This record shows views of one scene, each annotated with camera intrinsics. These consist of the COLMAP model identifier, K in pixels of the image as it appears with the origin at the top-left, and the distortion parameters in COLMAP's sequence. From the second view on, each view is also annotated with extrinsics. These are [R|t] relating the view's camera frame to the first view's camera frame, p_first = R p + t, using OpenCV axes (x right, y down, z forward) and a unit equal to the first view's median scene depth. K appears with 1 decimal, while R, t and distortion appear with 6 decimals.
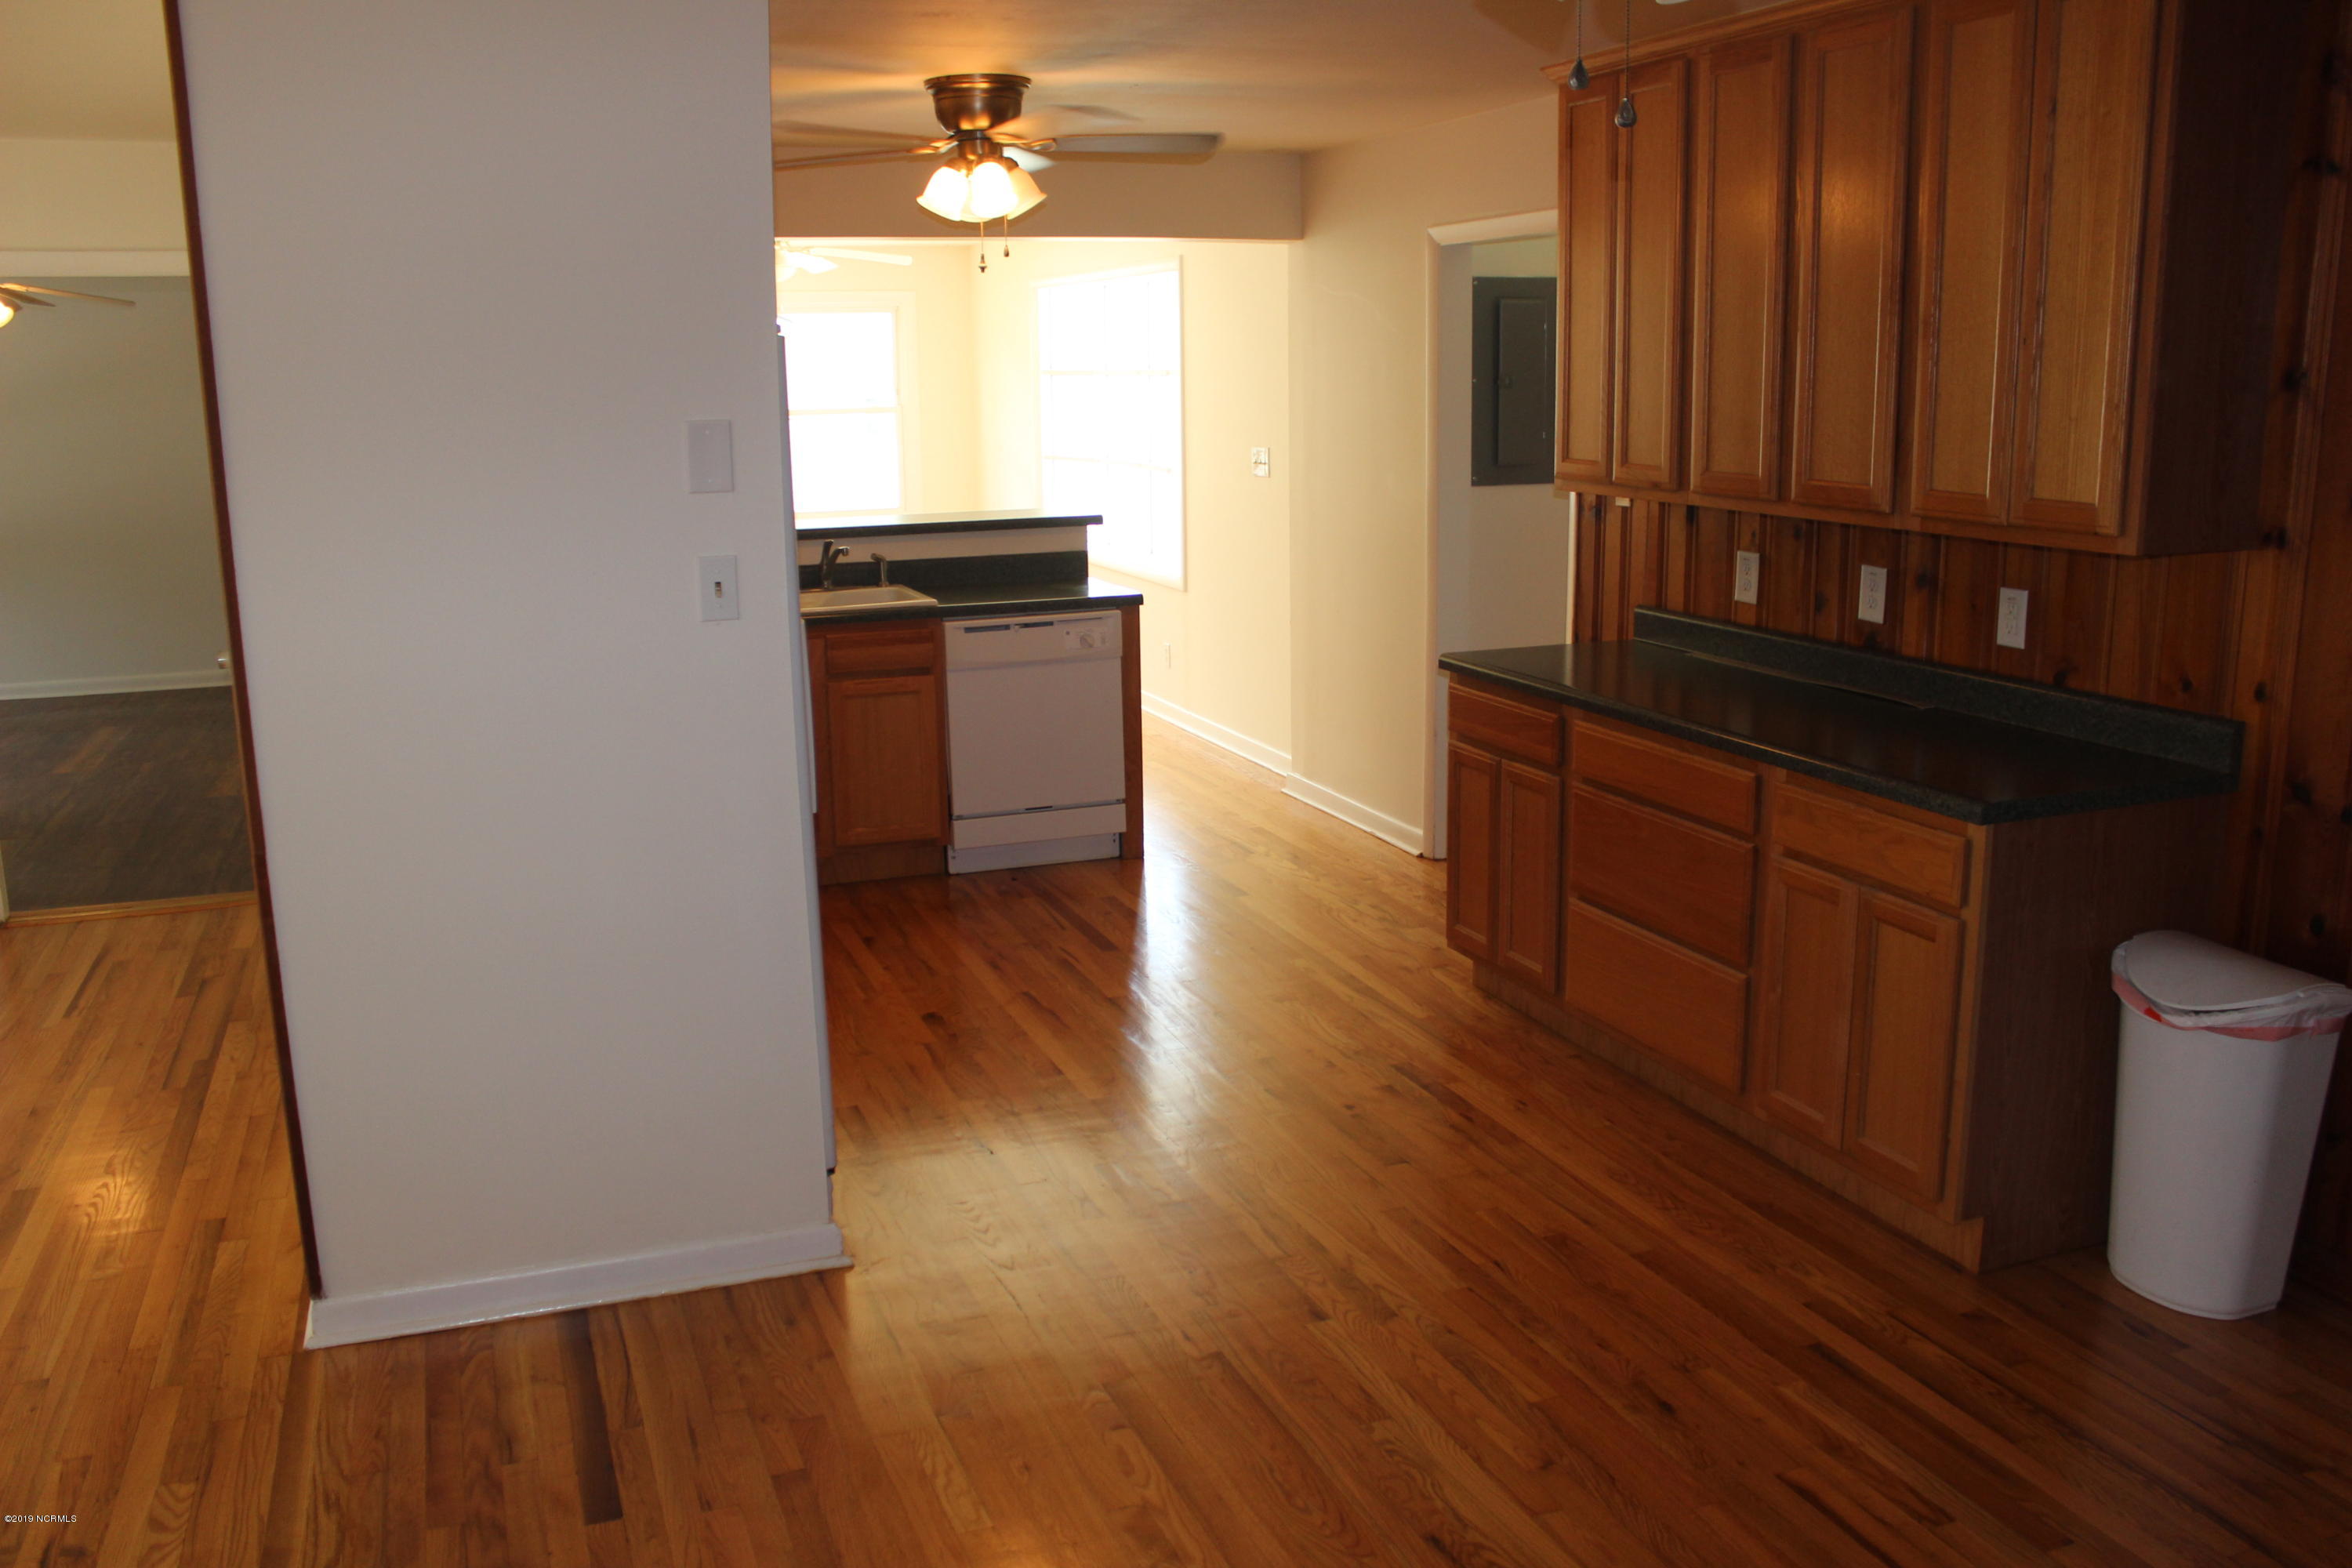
lens RADIAL K [[1965.1, 0, 1182.8], [0, 1965.1, 804.1], [0, 0, 1]] dist [-0.172680, 0.158300]
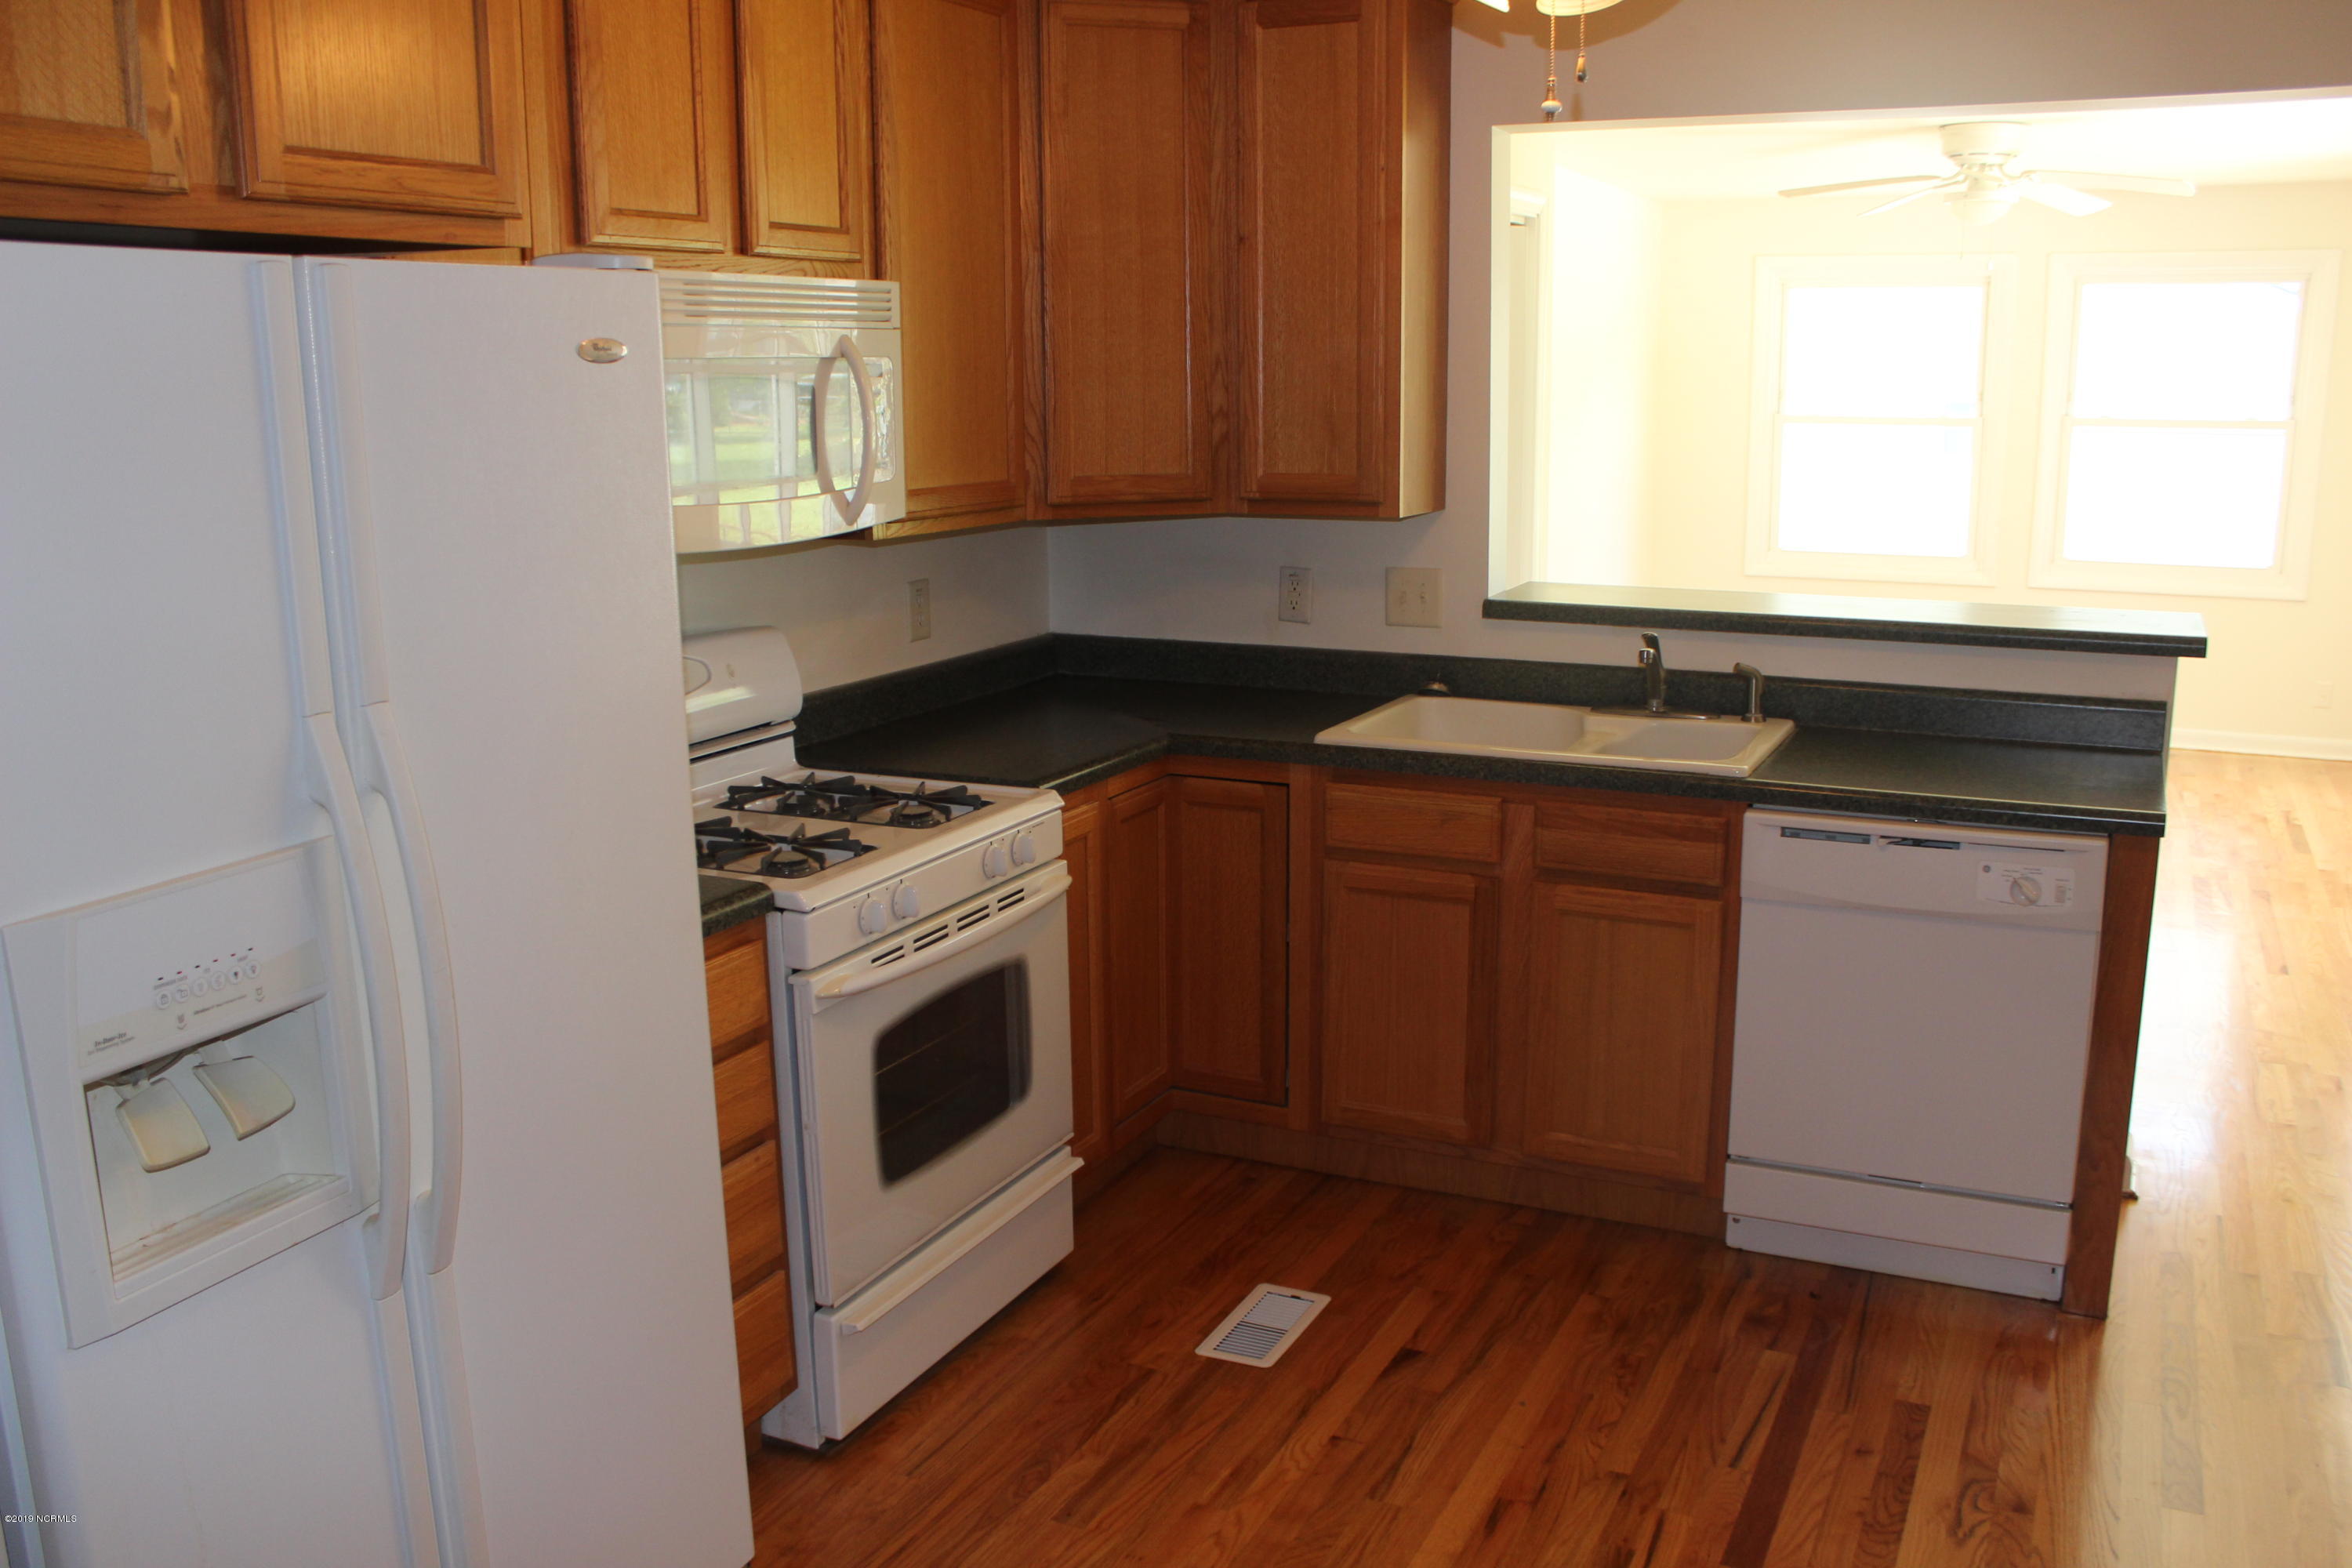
lens RADIAL K [[1965.1, 0, 1182.8], [0, 1965.1, 804.1], [0, 0, 1]] dist [-0.172680, 0.158300]
pose [[0.685885, 0.164744, -0.708817, 0.151429], [-0.161214, 0.984234, 0.072759, -0.108320], [0.709628, 0.064367, 0.701630, 0.509455]]
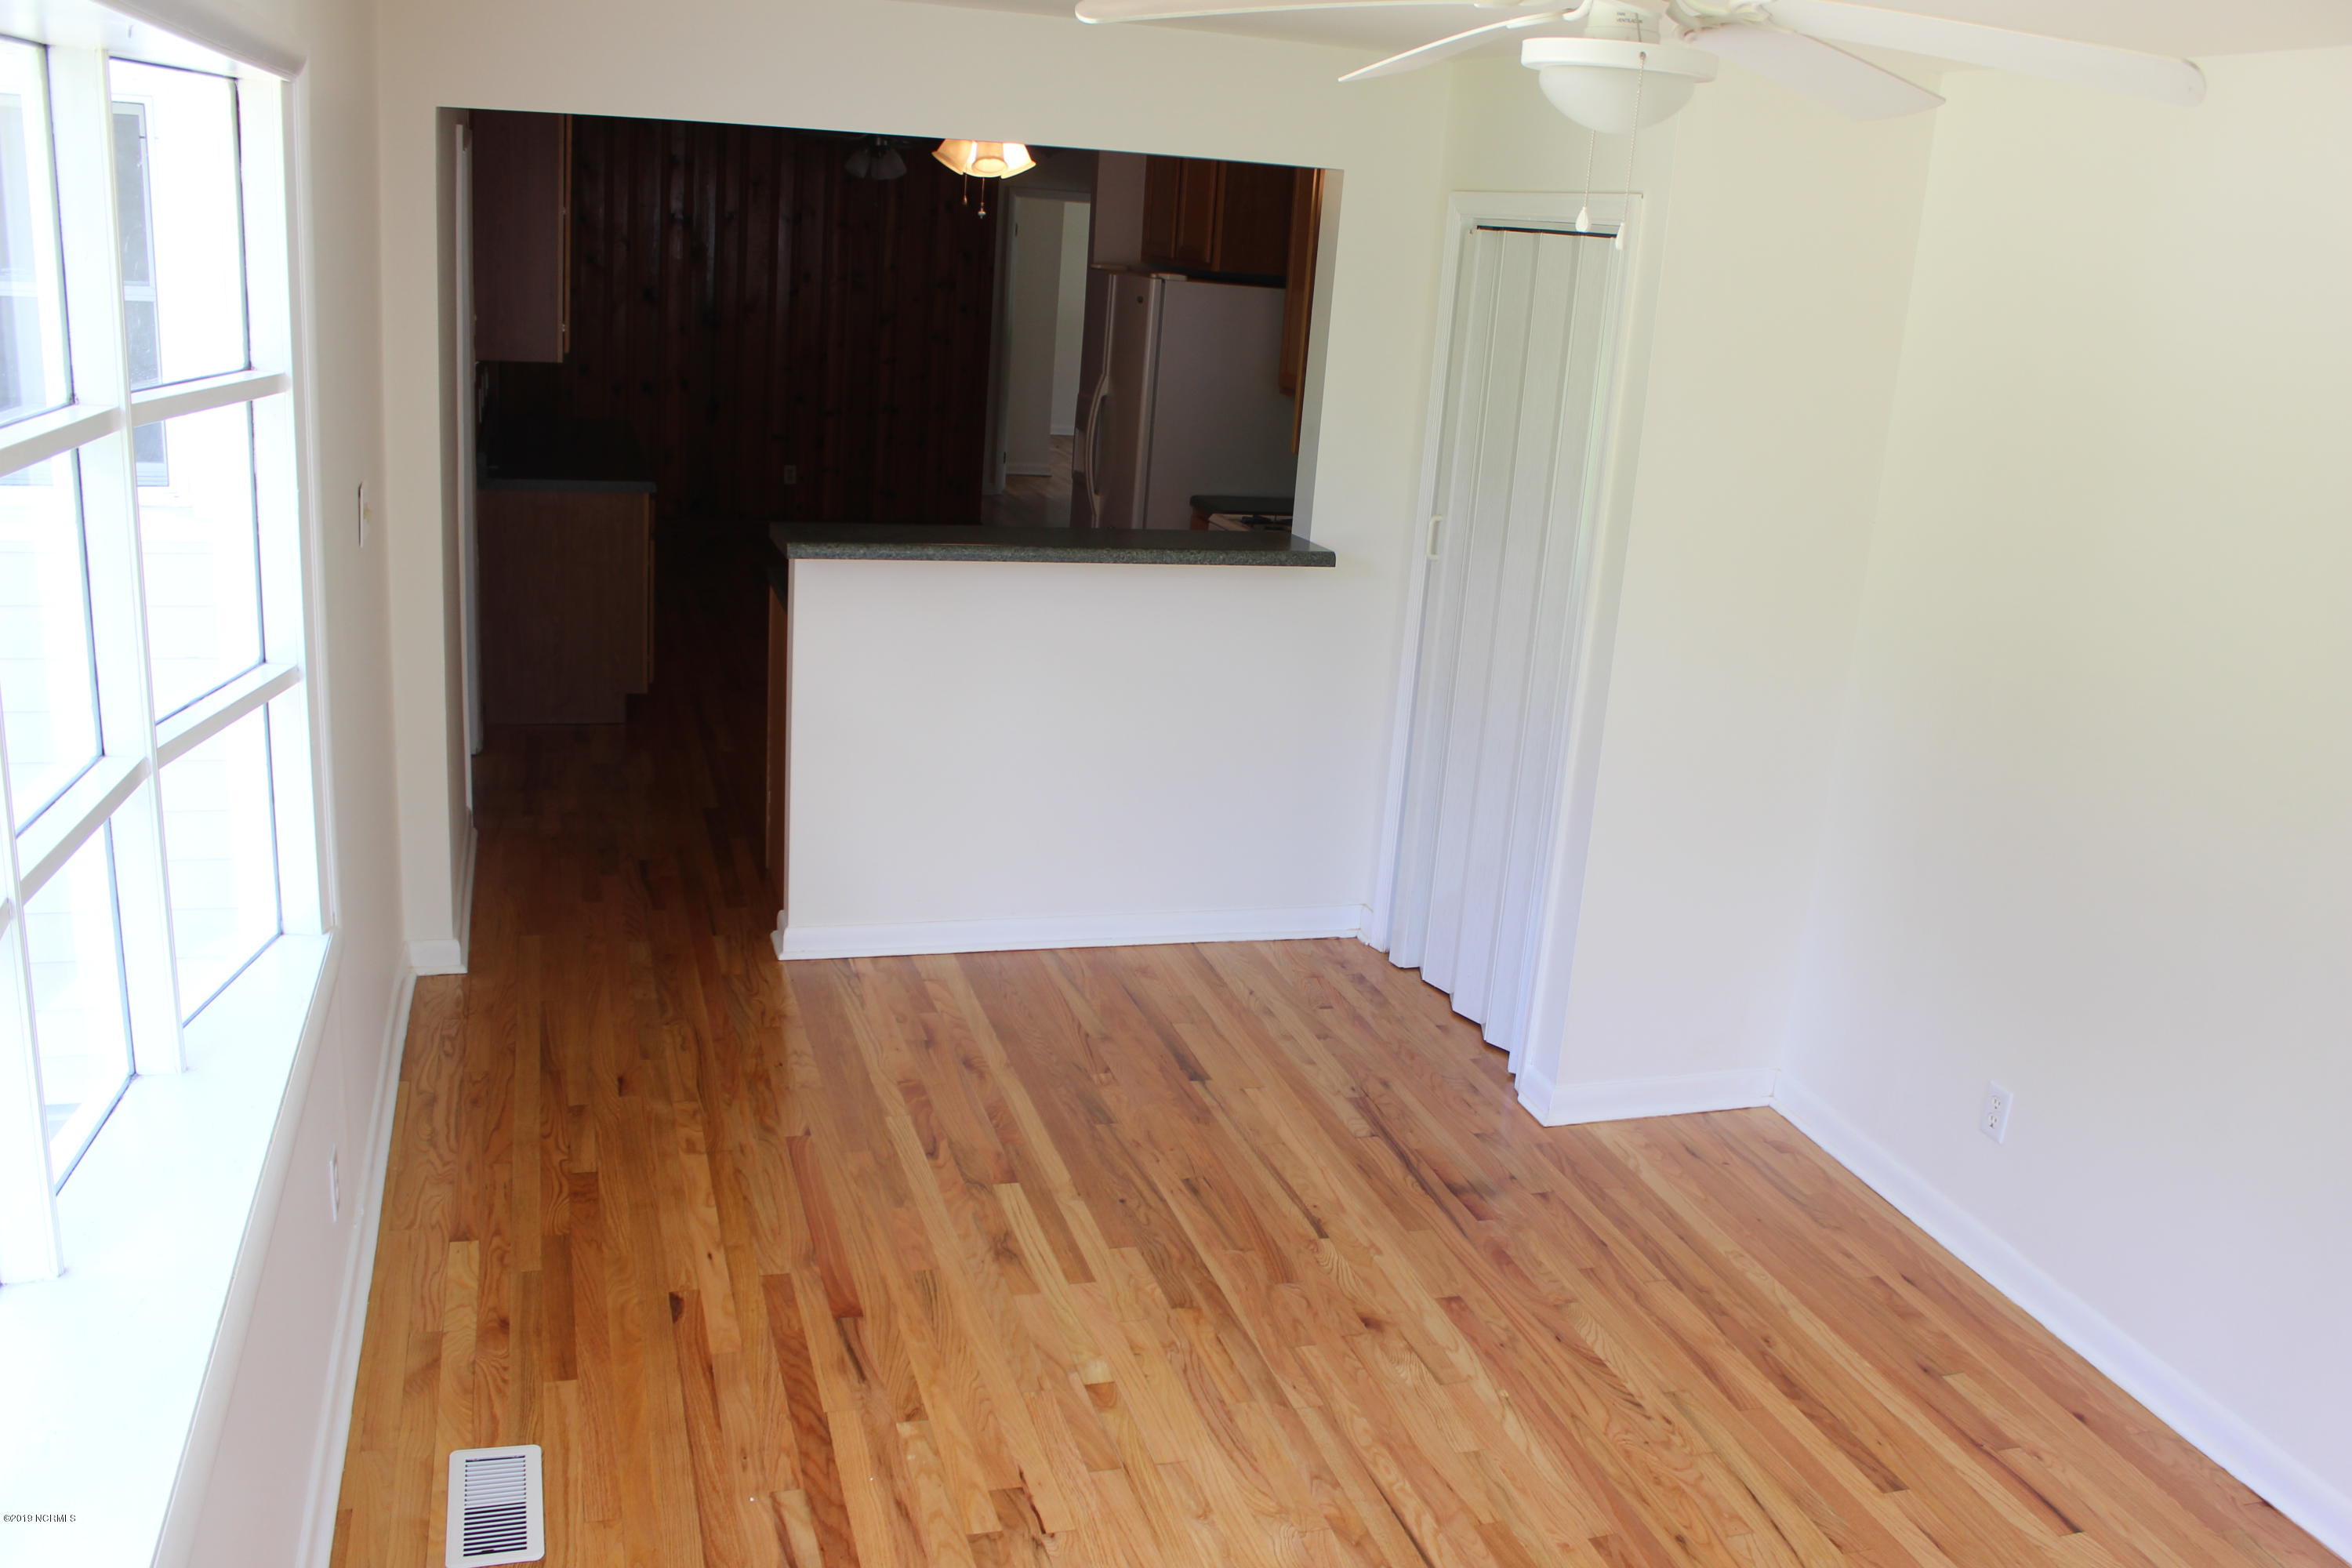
lens RADIAL K [[1965.1, 0, 1182.8], [0, 1965.1, 804.1], [0, 0, 1]] dist [-0.172680, 0.158300]
pose [[-0.996772, -0.071018, 0.037439, -0.251748], [-0.043706, 0.871204, 0.488971, -0.458874], [-0.067343, 0.485756, -0.871496, 1.850244]]
